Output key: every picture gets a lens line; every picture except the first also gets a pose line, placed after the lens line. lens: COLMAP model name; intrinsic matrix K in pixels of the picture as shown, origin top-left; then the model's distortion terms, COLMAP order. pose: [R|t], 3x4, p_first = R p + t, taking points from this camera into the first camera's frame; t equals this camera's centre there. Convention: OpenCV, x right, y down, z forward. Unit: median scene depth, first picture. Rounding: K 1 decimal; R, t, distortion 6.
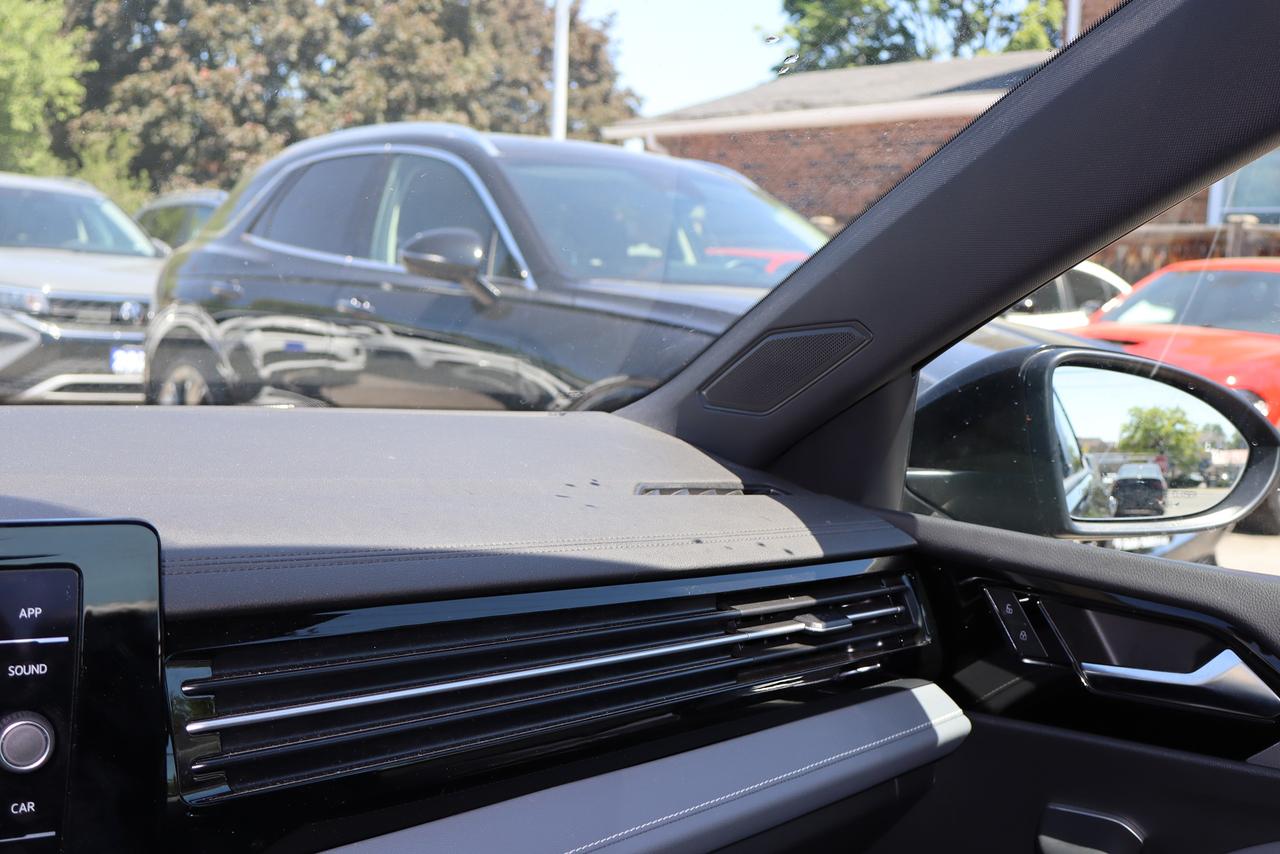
lens RADIAL K [[1447.1, 0, 640.9], [0, 1447.1, 427.0], [0, 0, 1]] dist [-0.013683, 0.000000]
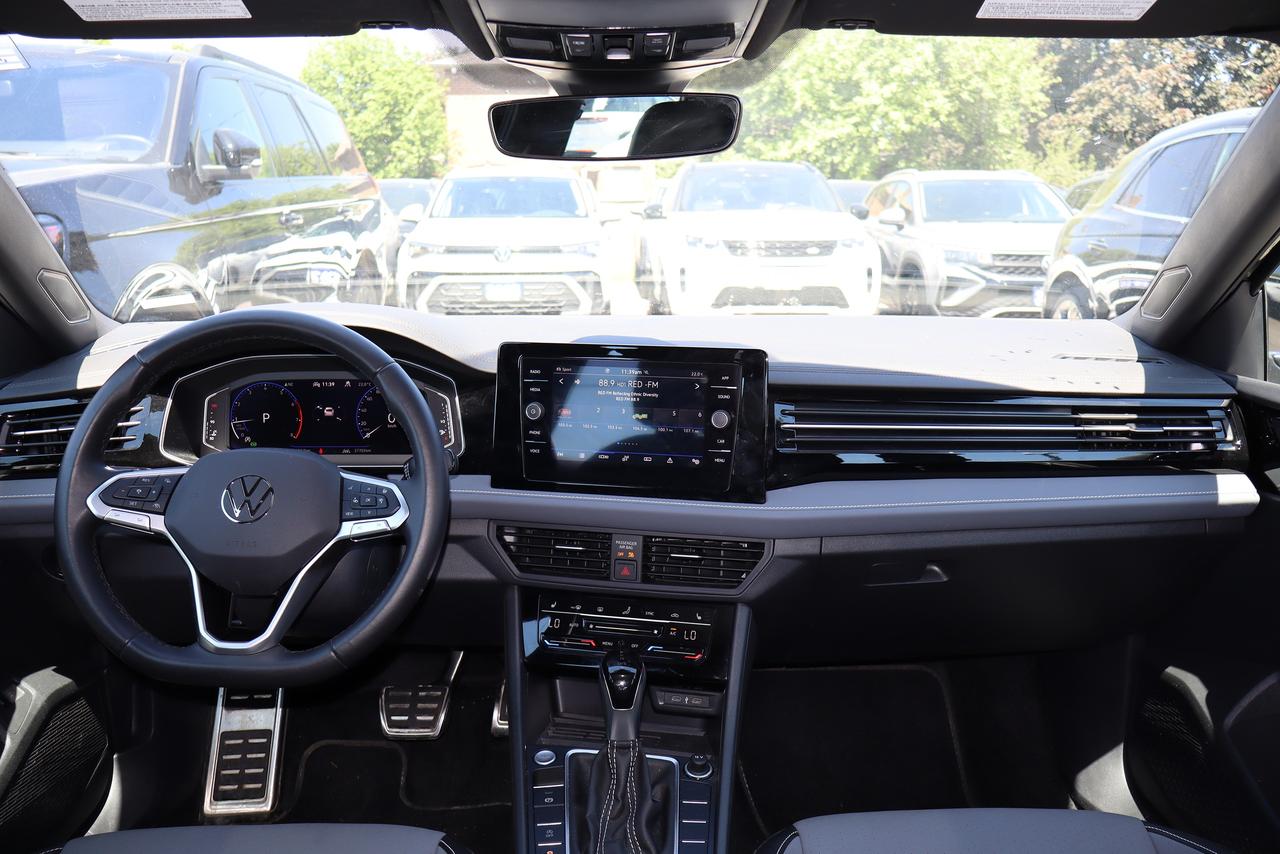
lens RADIAL K [[1122.1, 0, 637.1], [0, 1122.1, 430.6], [0, 0, 1]] dist [0.011270, 0.009967]
pose [[0.728582, 0.063315, -0.682027, 0.078466], [-0.014075, 0.996892, 0.077509, 0.004026], [0.684814, -0.046873, 0.727208, -0.064086]]
